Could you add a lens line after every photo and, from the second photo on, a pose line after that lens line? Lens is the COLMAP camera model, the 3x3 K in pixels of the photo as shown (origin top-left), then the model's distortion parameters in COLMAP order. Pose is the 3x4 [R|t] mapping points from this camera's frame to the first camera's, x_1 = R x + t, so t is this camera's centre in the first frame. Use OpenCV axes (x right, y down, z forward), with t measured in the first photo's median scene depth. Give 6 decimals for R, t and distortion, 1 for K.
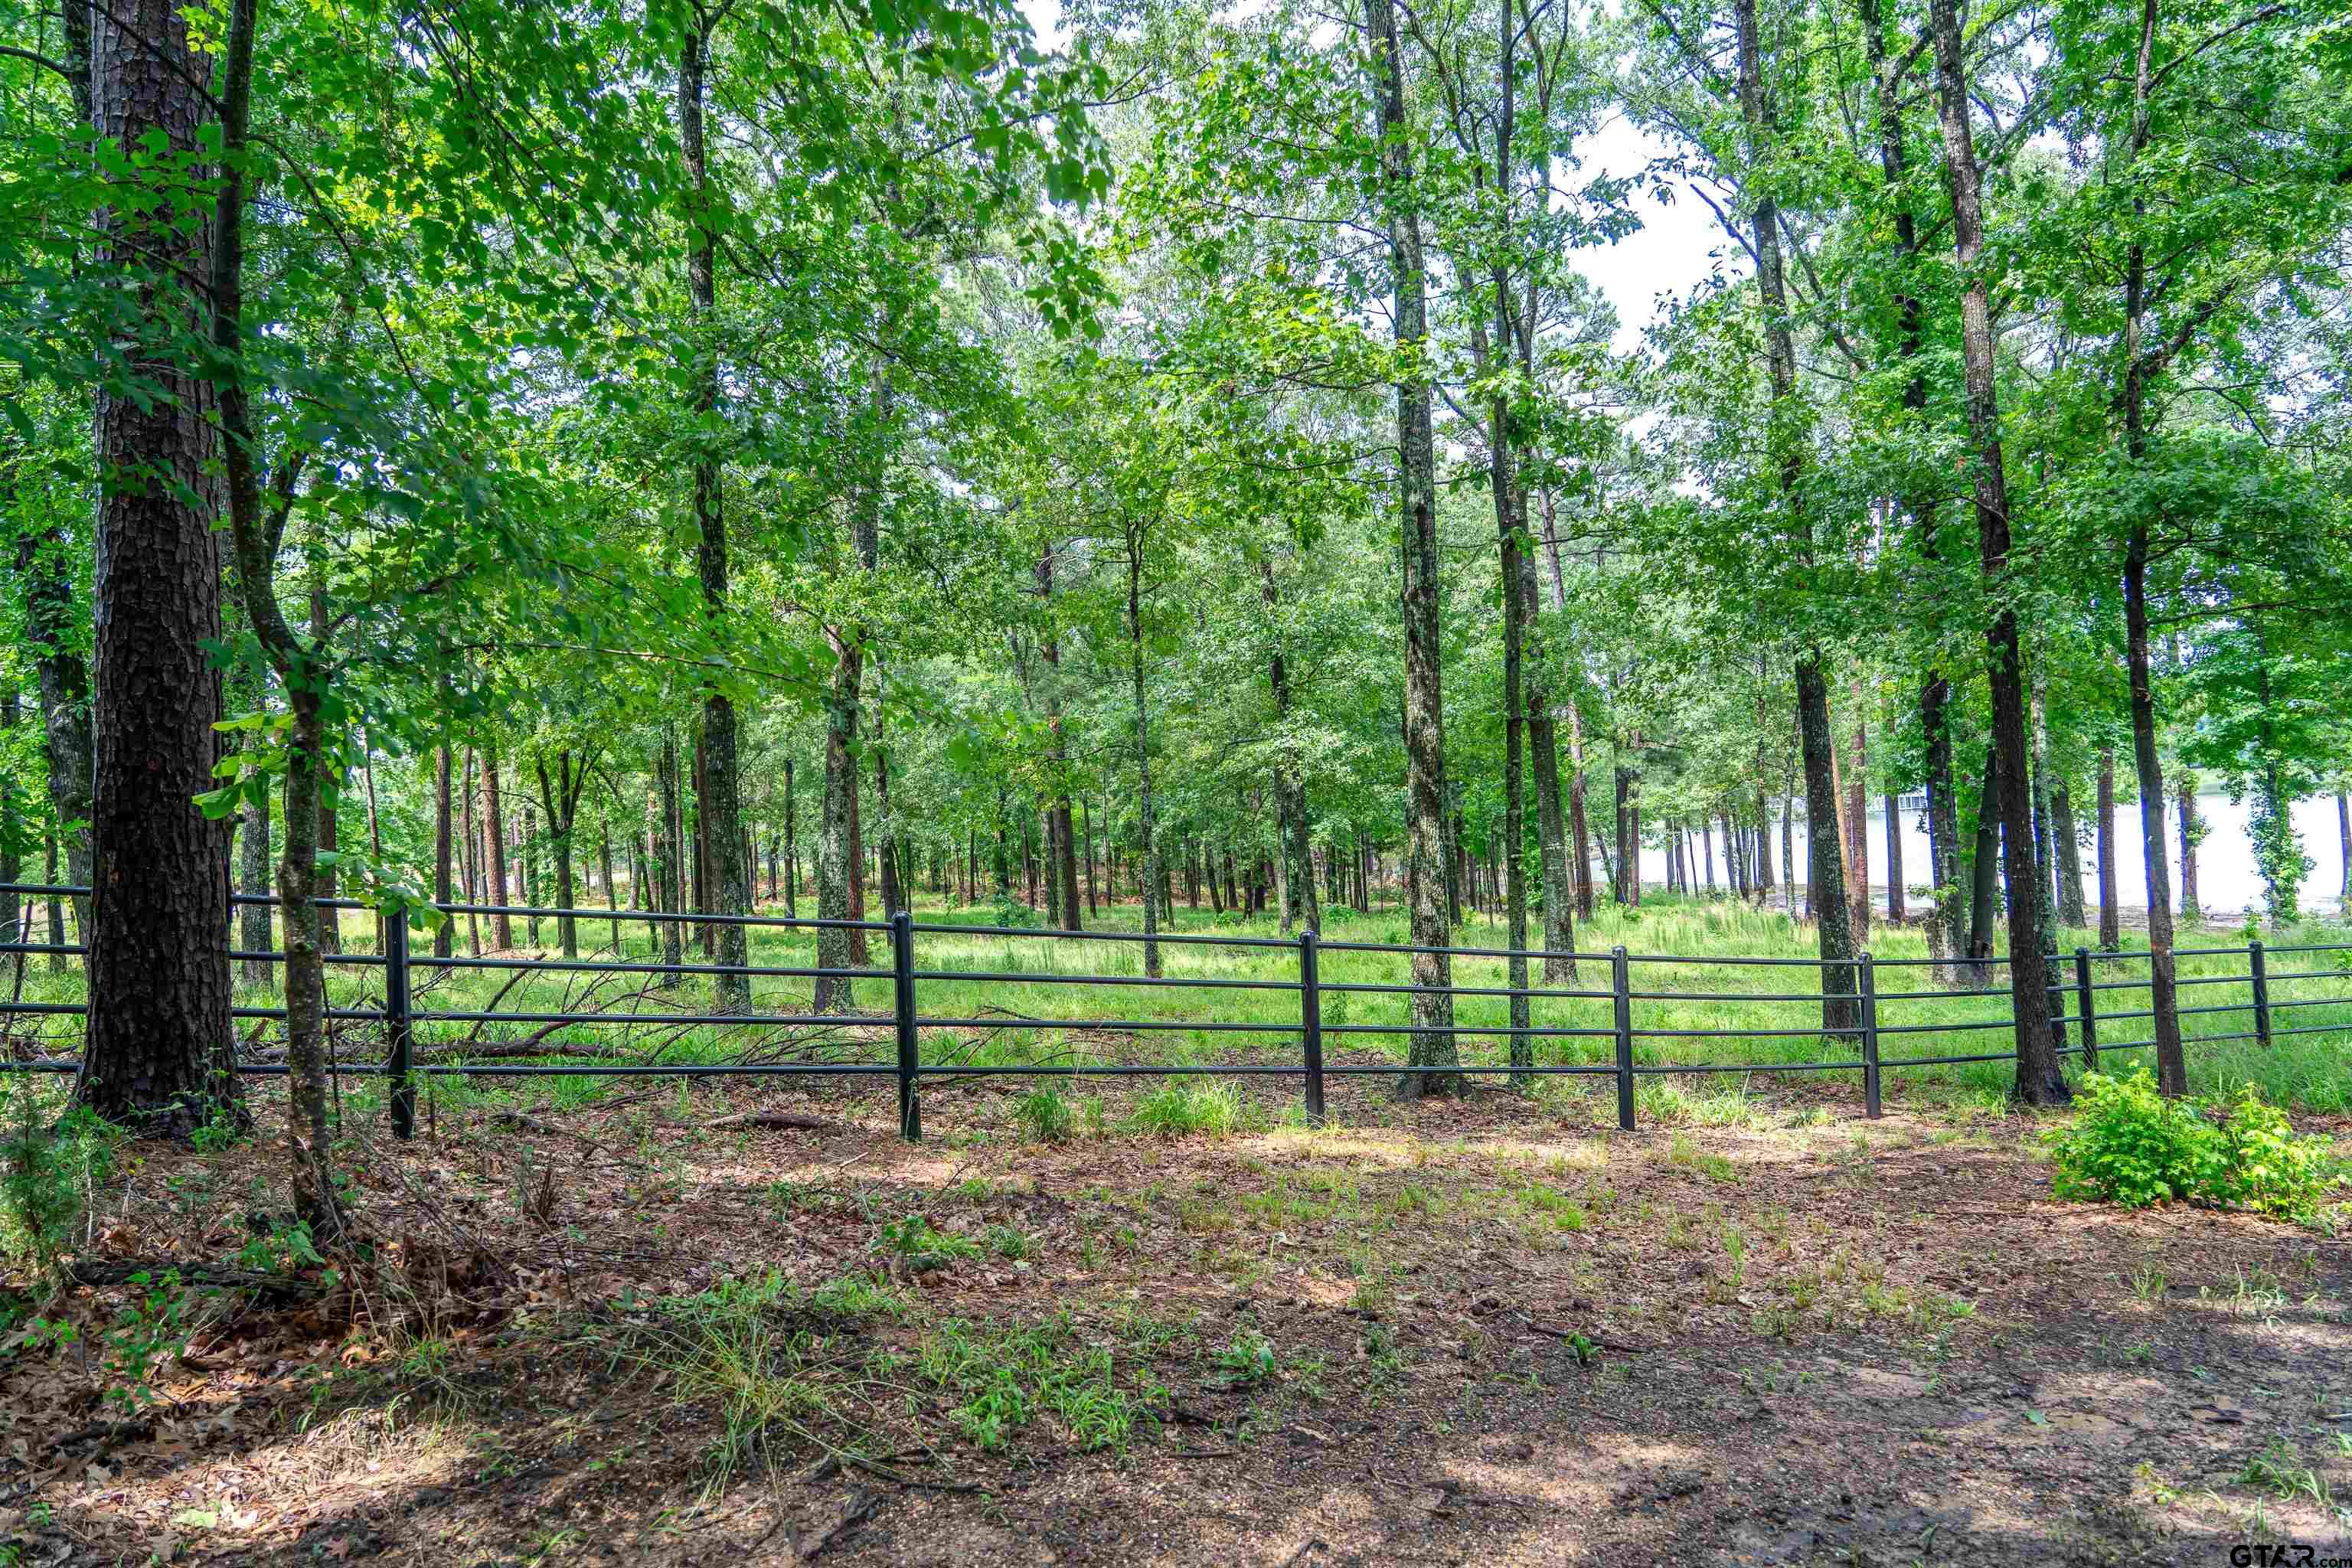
lens RADIAL K [[1597.3, 0, 1177.5], [0, 1597.3, 796.9], [0, 0, 1]] dist [-0.018400, 0.008624]
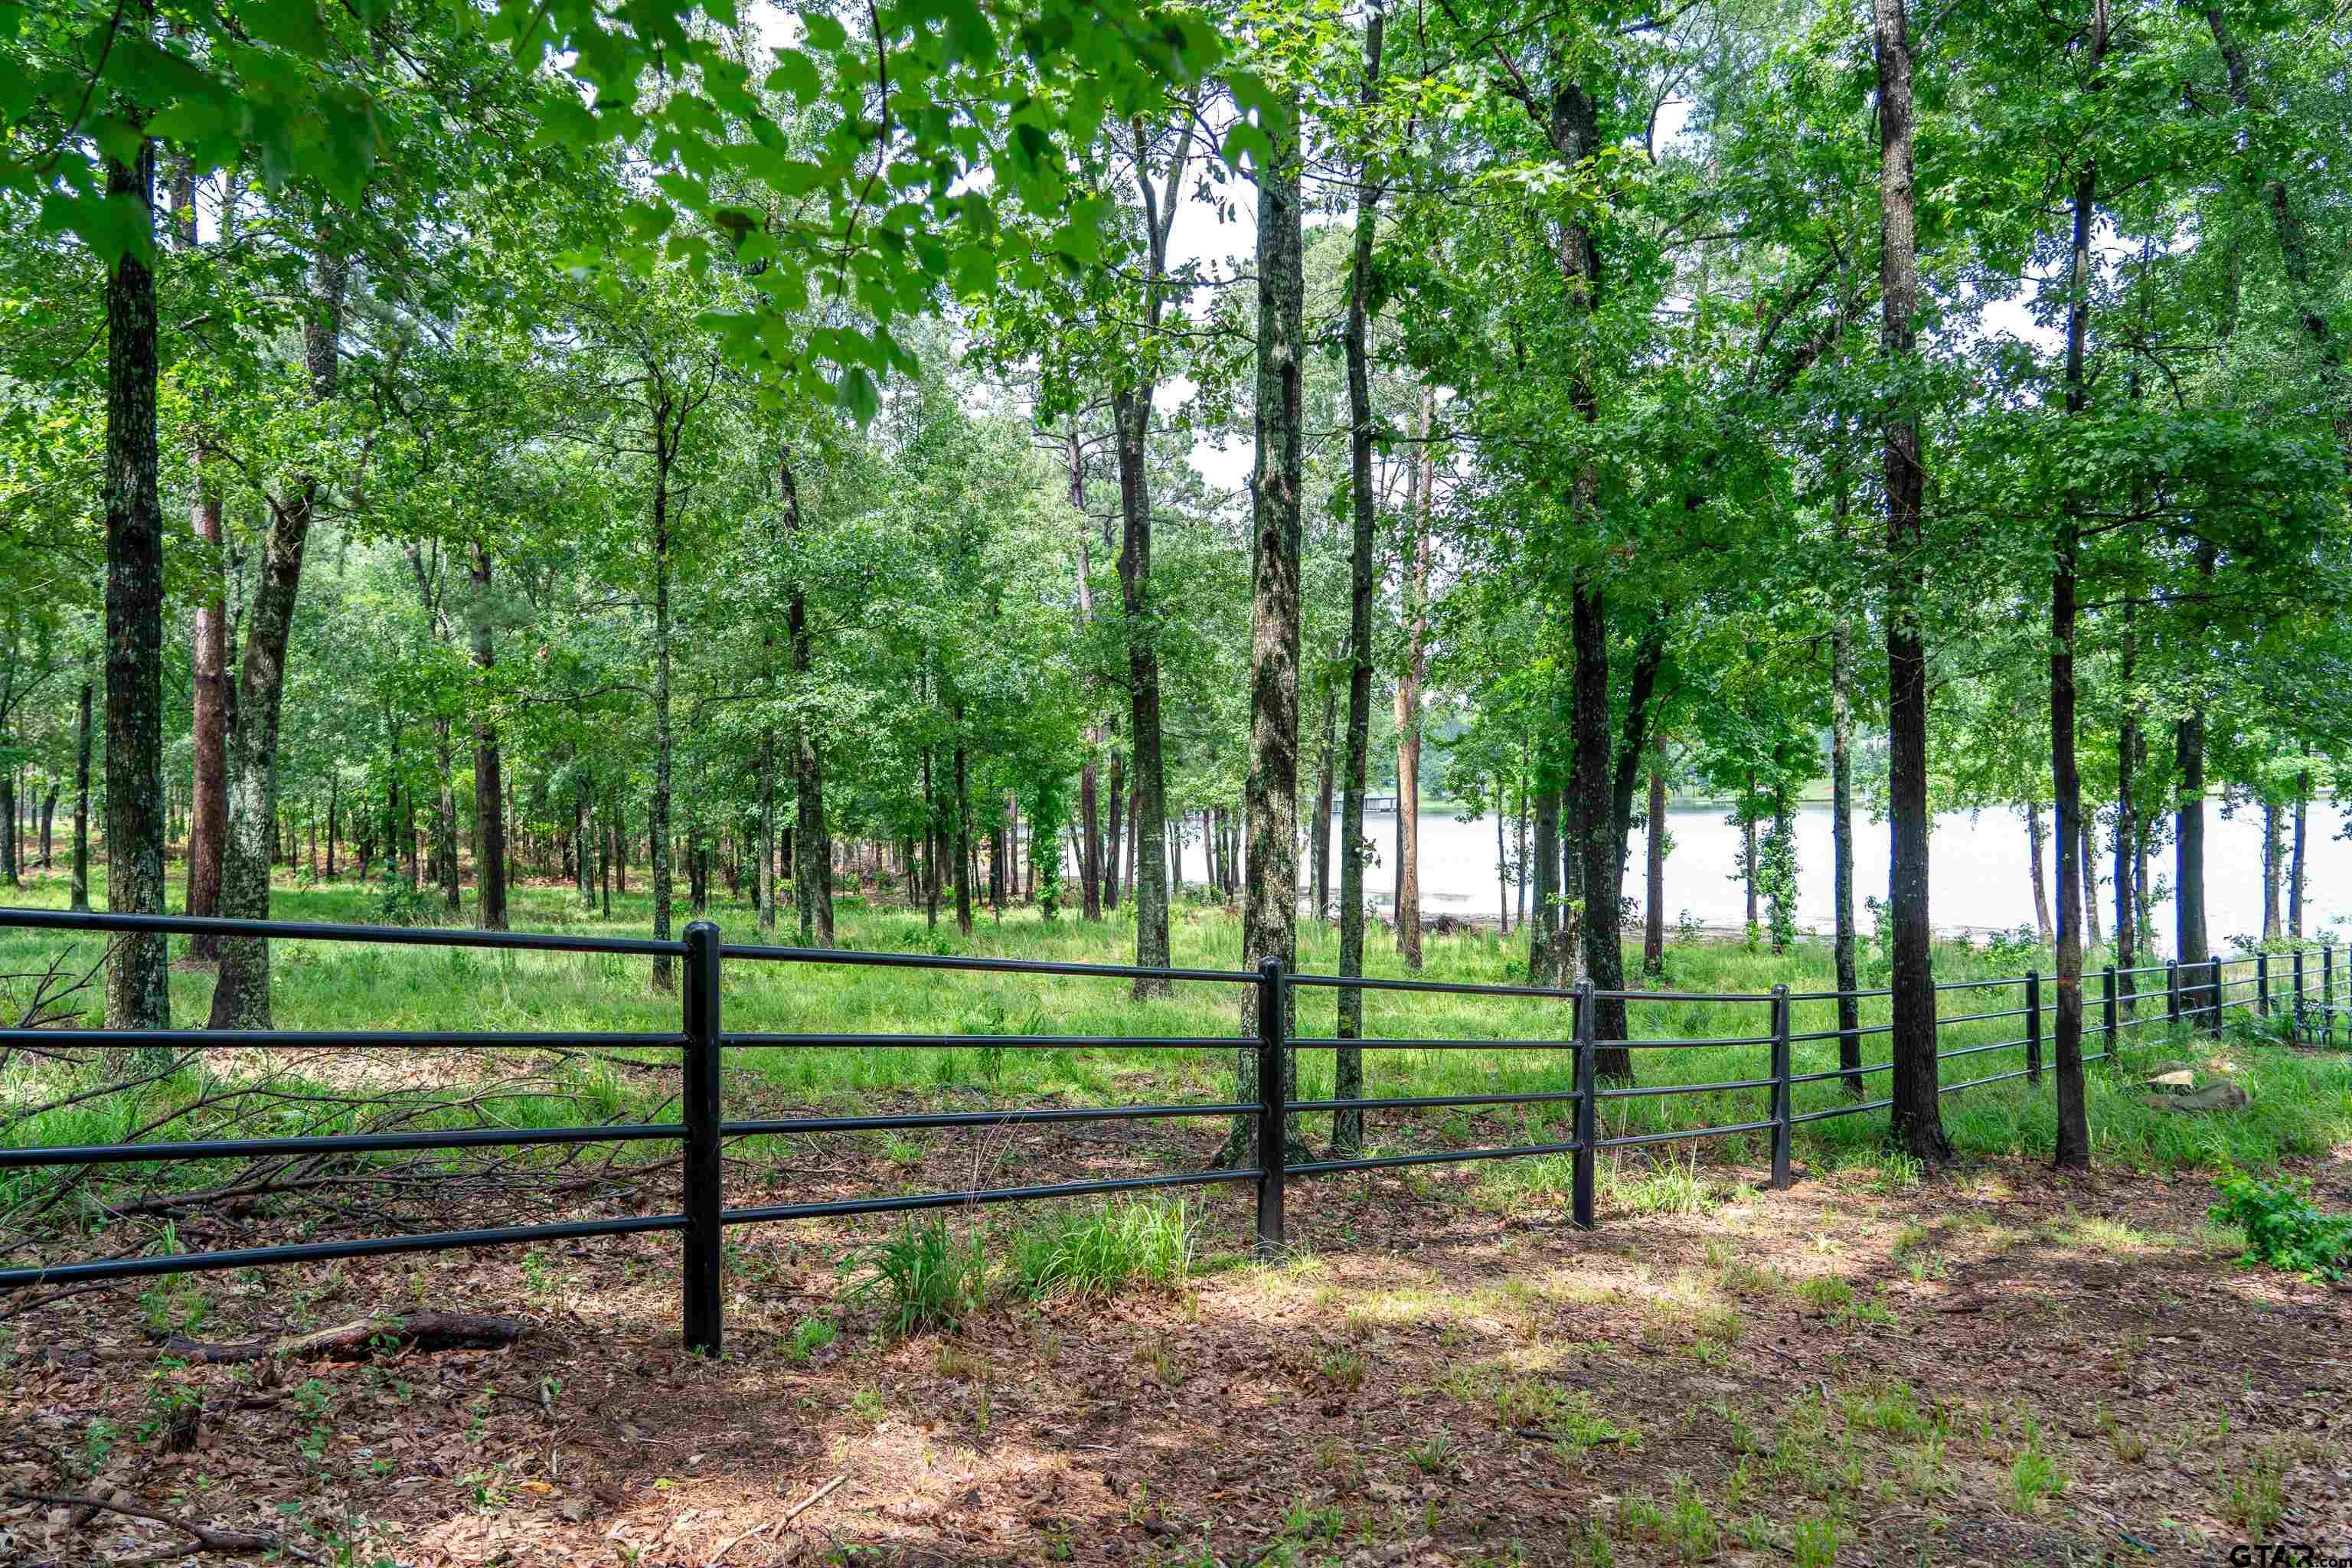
lens RADIAL K [[1710.9, 0, 1176.0], [0, 1710.9, 784.0], [0, 0, 1]] dist [-0.007252, 0.000412]
pose [[0.939318, 0.047687, 0.339717, -0.054112], [-0.048659, 0.998799, -0.005662, 0.005518], [-0.339580, -0.011212, 0.940511, 0.101685]]
